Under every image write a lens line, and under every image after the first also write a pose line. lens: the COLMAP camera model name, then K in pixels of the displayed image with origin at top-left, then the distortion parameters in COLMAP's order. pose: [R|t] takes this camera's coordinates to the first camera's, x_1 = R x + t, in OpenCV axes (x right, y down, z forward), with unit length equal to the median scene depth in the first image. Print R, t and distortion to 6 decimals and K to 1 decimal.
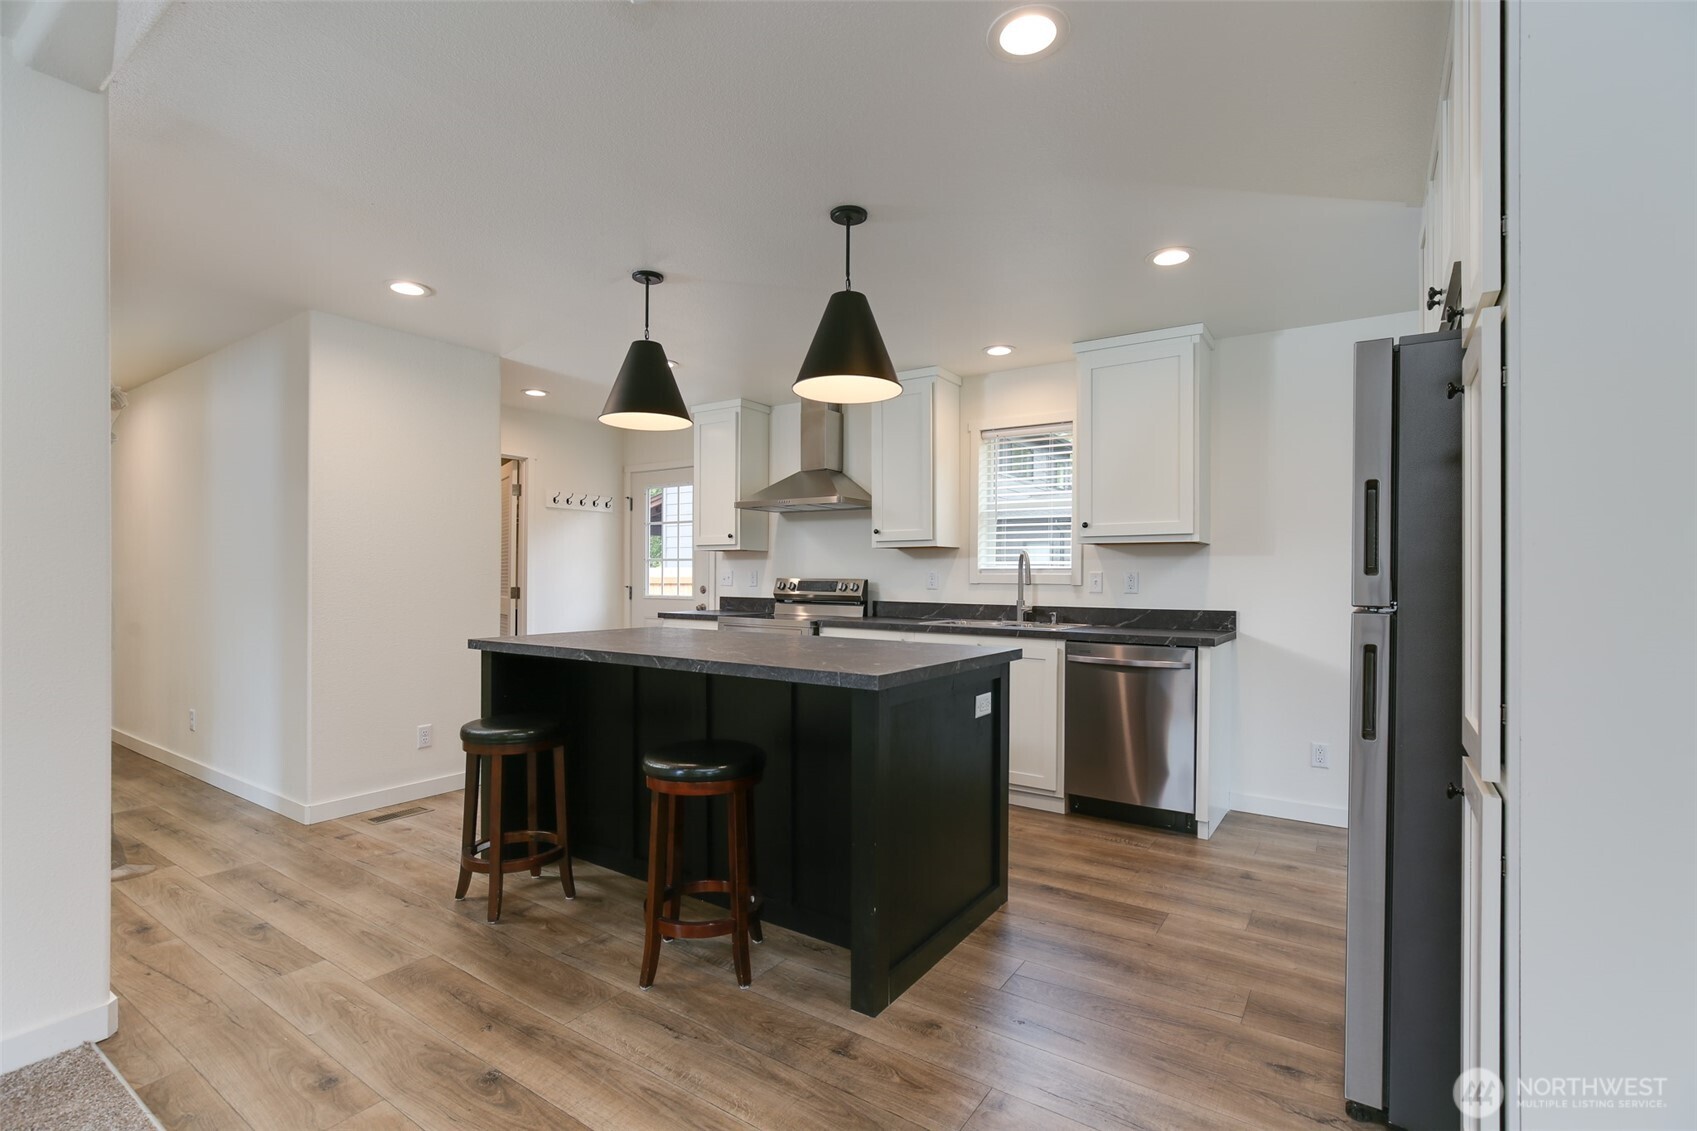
lens RADIAL K [[775.9, 0, 849.7], [0, 775.9, 572.4], [0, 0, 1]] dist [-0.004211, -0.000551]
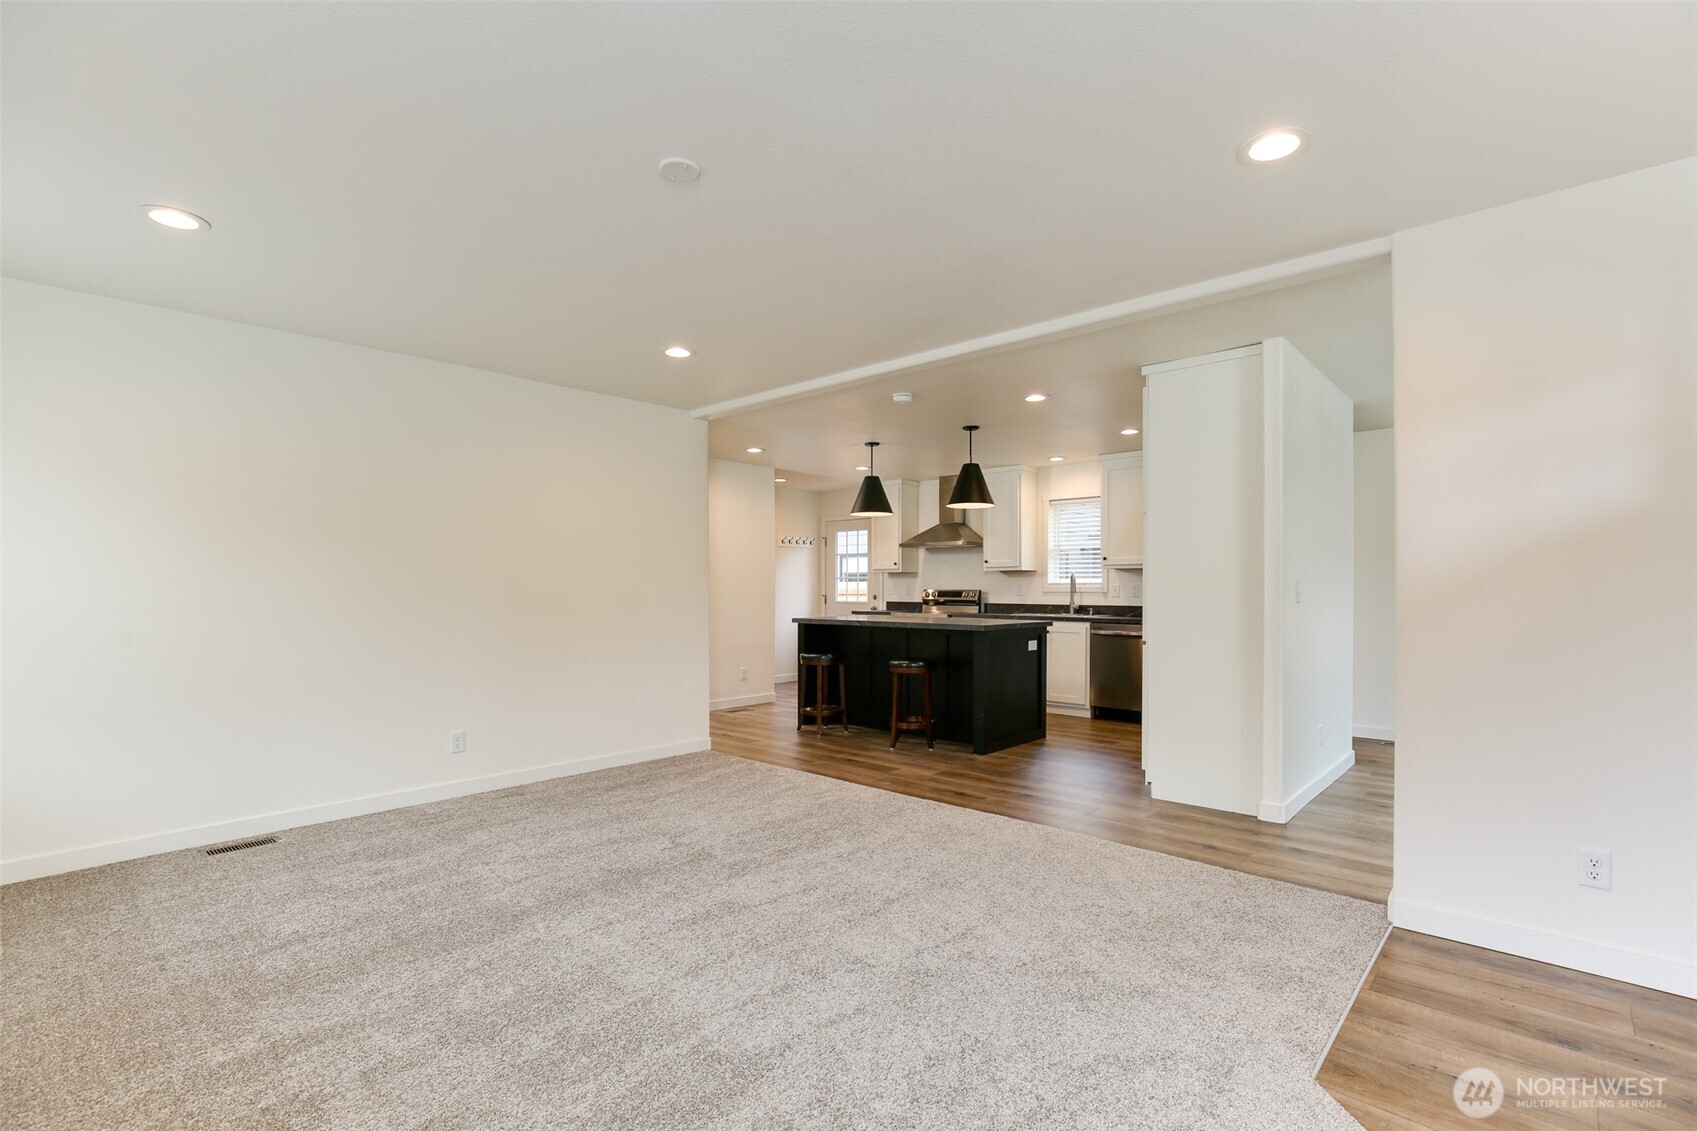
lens RADIAL K [[785.7, 0, 854.1], [0, 785.7, 594.2], [0, 0, 1]] dist [-0.002137, 0.000764]
pose [[0.990132, -0.003590, -0.140092, -0.011096], [0.005121, 0.999931, 0.010573, -0.001120], [0.140044, -0.011186, 0.990082, -0.772831]]
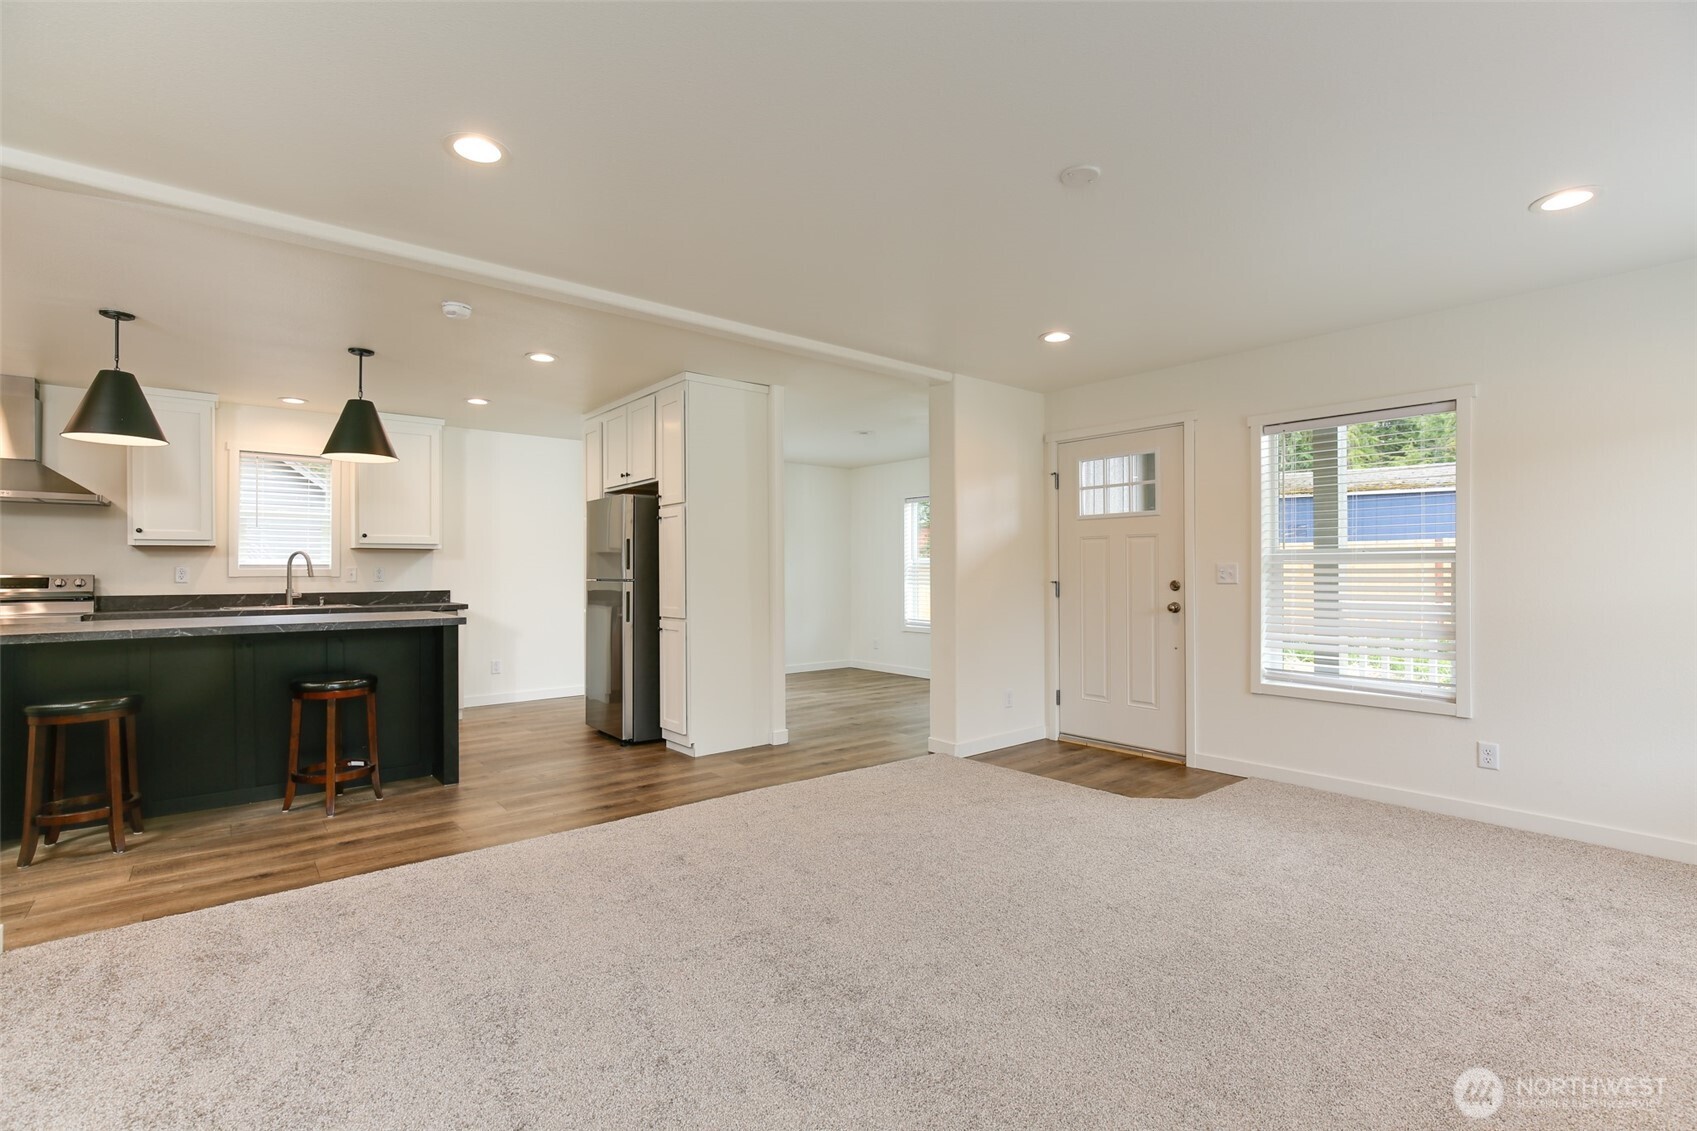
lens RADIAL K [[775.9, 0, 849.7], [0, 775.9, 572.4], [0, 0, 1]] dist [-0.004211, -0.000551]
pose [[0.283901, -0.010998, 0.958791, -0.758500], [0.000439, 0.999936, 0.011340, -0.006143], [-0.958854, -0.002798, 0.283887, -0.273325]]
